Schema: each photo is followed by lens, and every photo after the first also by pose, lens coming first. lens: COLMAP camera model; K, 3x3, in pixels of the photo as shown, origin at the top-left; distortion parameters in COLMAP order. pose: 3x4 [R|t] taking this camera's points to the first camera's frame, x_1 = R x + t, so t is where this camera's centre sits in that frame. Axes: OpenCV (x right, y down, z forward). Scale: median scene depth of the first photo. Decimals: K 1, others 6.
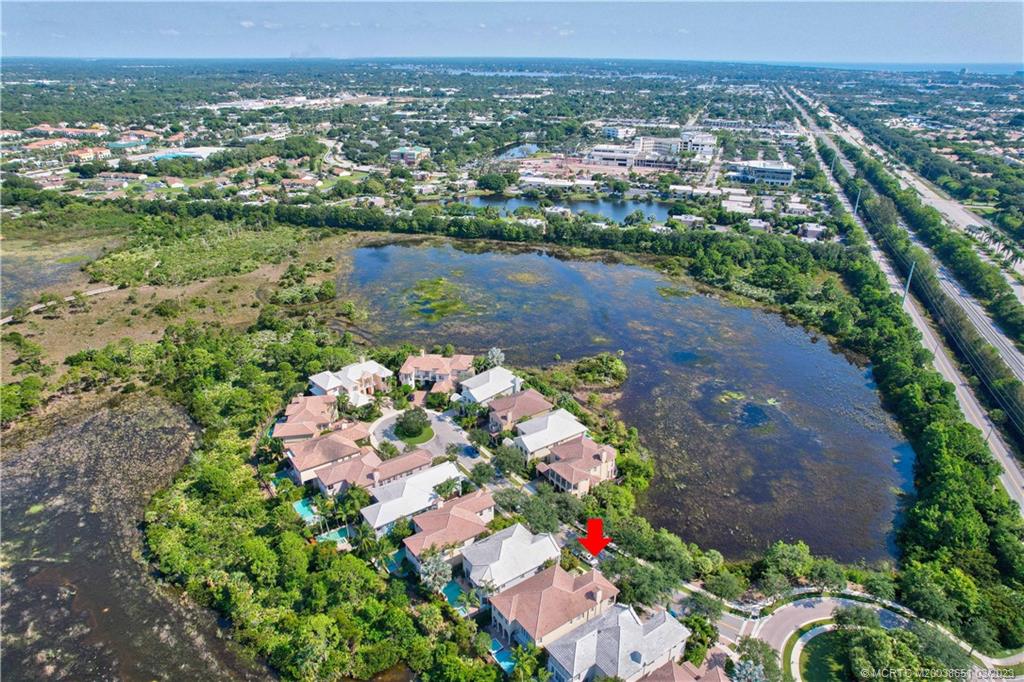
lens RADIAL K [[655.9, 0, 513.3], [0, 655.9, 351.5], [0, 0, 1]] dist [-0.079391, 0.069754]
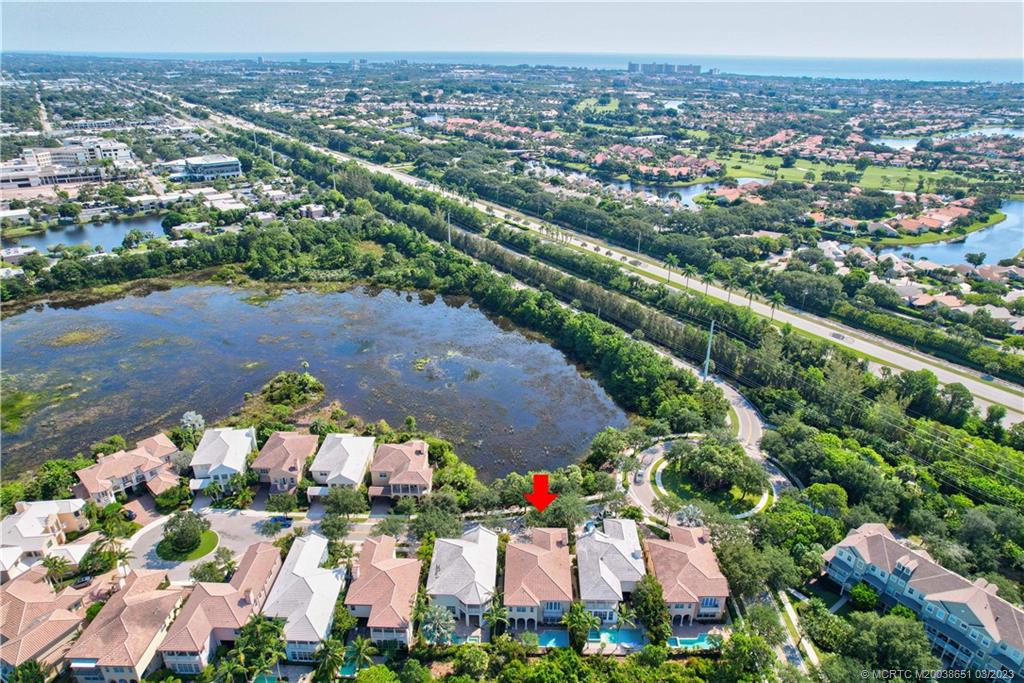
lens RADIAL K [[655.9, 0, 513.3], [0, 655.9, 352.0], [0, 0, 1]] dist [-0.079391, 0.069754]
pose [[0.593412, -0.342675, 0.728310, -0.371052], [0.332218, 0.928452, 0.166159, -0.079471], [-0.733139, 0.143357, 0.664797, 0.171890]]
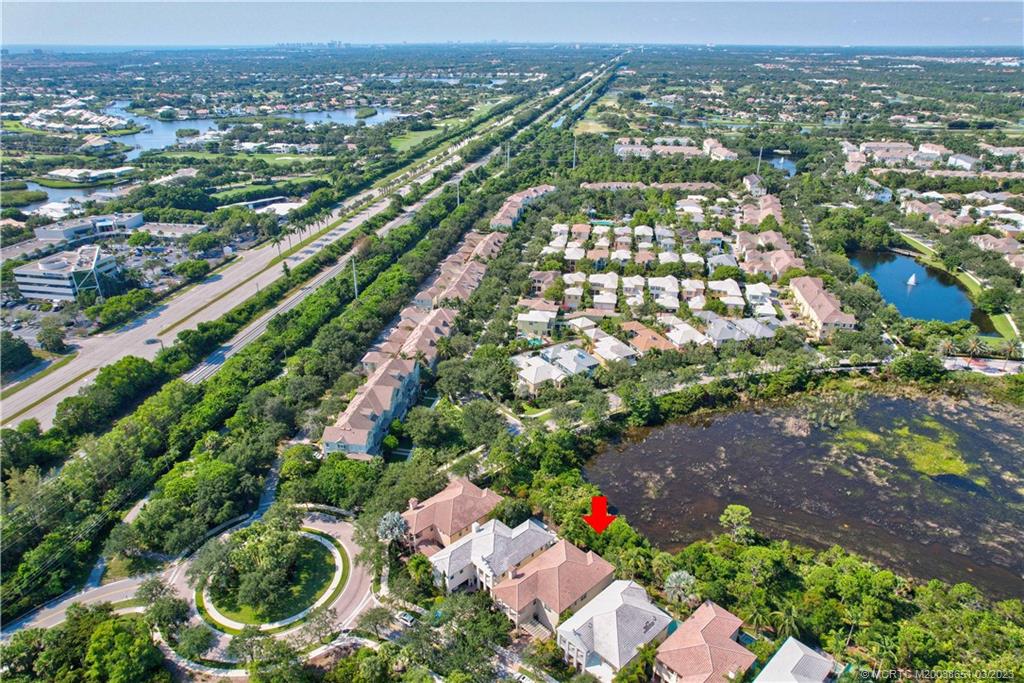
lens RADIAL K [[655.9, 0, 513.3], [0, 655.9, 352.0], [0, 0, 1]] dist [-0.079391, 0.069754]
pose [[-0.989379, 0.060137, -0.132336, 0.145695], [-0.063910, 0.637730, 0.767604, -0.375587], [0.130556, 0.767909, -0.627113, 0.825885]]
